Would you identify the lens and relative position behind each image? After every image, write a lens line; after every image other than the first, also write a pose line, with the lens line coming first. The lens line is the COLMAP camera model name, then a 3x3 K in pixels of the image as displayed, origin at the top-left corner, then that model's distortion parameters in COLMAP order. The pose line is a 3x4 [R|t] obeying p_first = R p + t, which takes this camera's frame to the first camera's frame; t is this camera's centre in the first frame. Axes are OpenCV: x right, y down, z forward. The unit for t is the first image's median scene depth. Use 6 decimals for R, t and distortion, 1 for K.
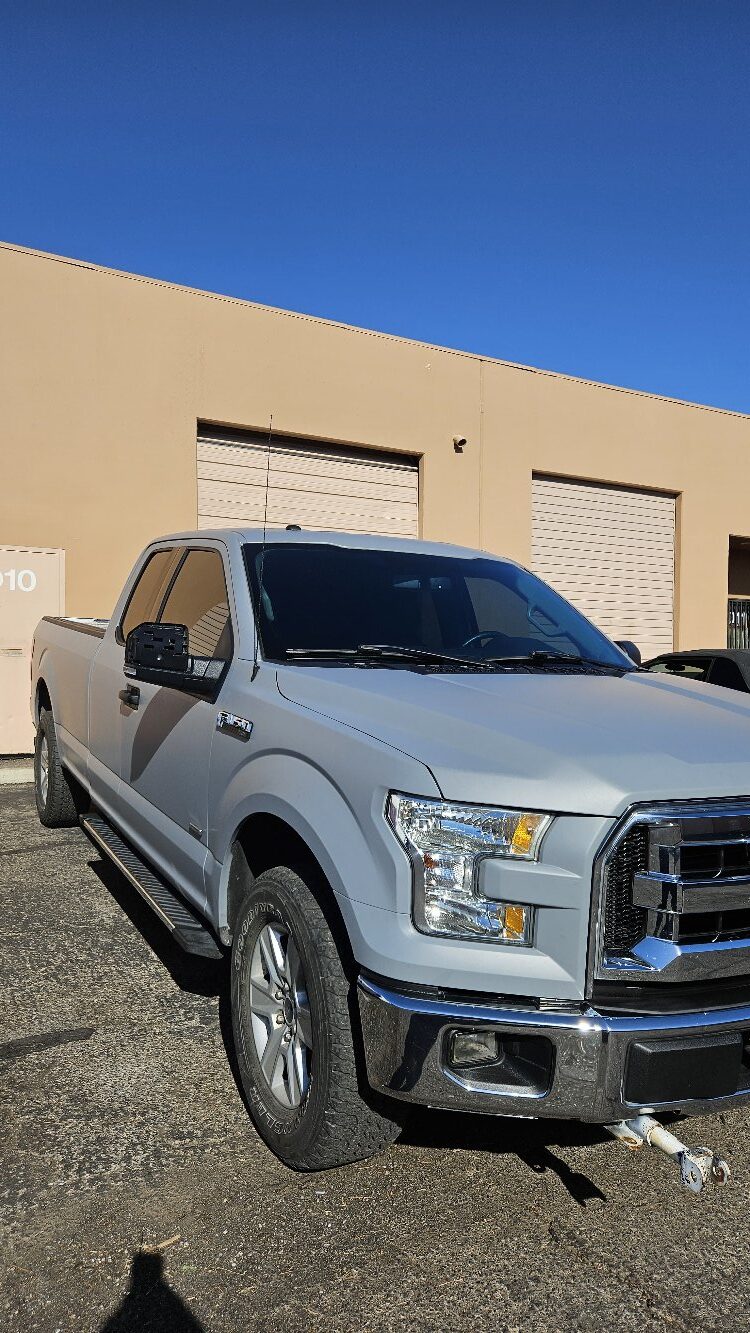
lens RADIAL K [[900.4, 0, 379.9], [0, 900.4, 671.6], [0, 0, 1]] dist [0.058948, -0.050759]
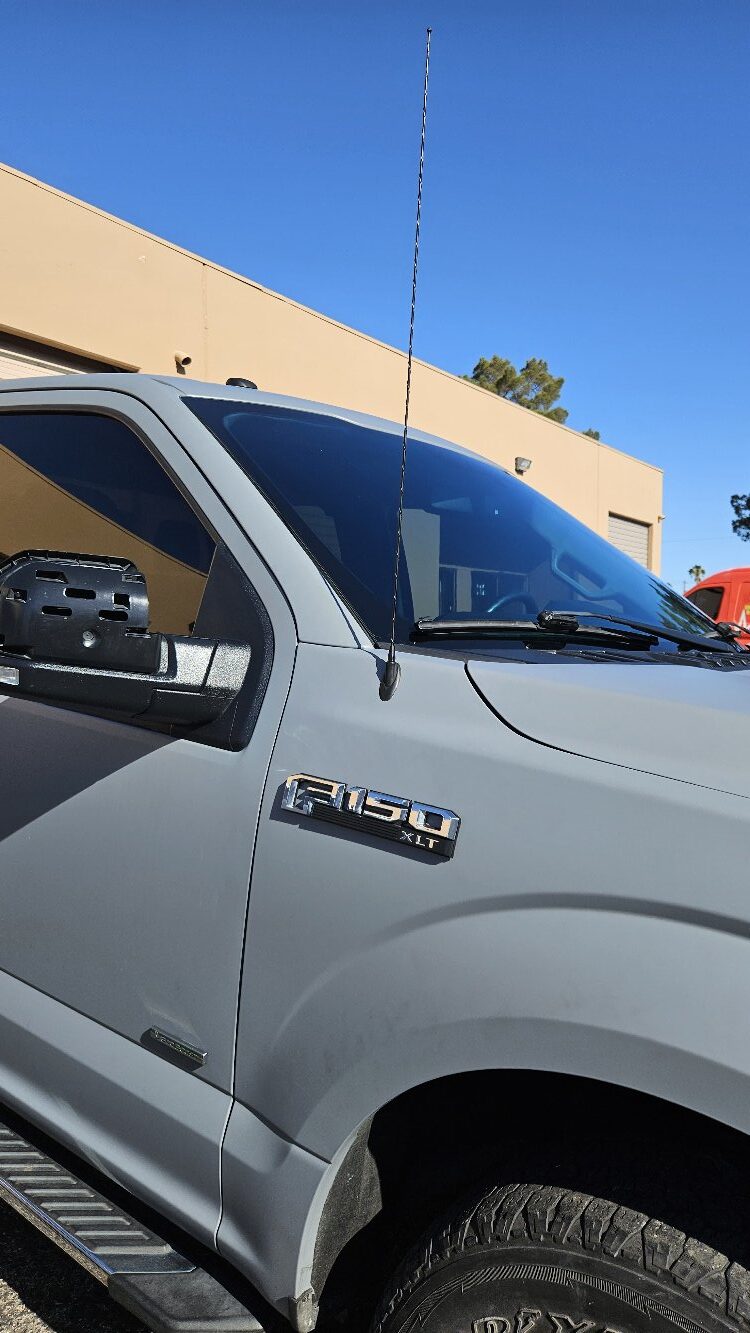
lens RADIAL K [[900.4, 0, 385.7], [0, 900.4, 685.1], [0, 0, 1]] dist [0.058948, -0.050759]
pose [[0.916064, -0.023688, 0.400333, -0.286967], [0.002669, 0.998592, 0.052981, -0.016398], [-0.401024, -0.047466, 0.914837, 0.594000]]
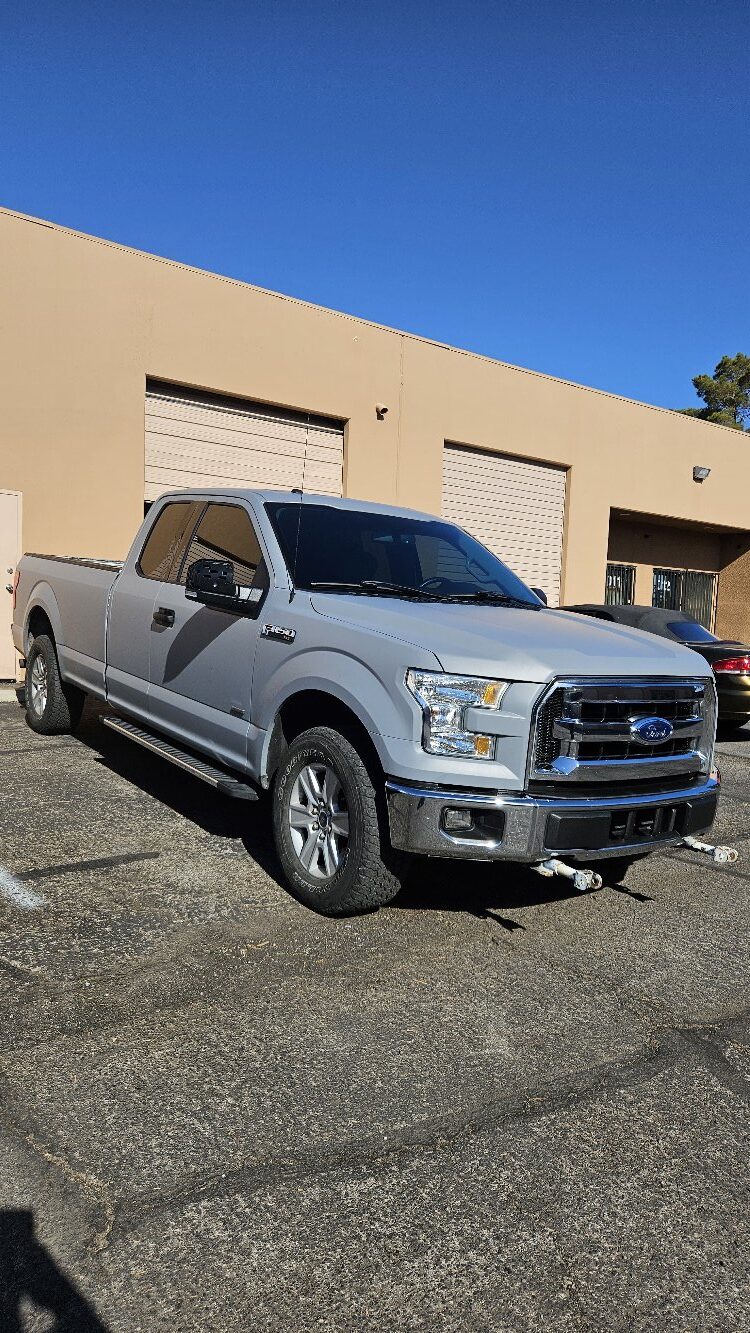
lens RADIAL K [[900.4, 0, 384.3], [0, 900.4, 675.7], [0, 0, 1]] dist [0.058948, -0.050759]
pose [[0.991017, 0.023610, 0.131637, -0.168281], [-0.030640, 0.998196, 0.051637, 0.044328], [-0.130181, -0.055206, 0.989952, -0.404172]]
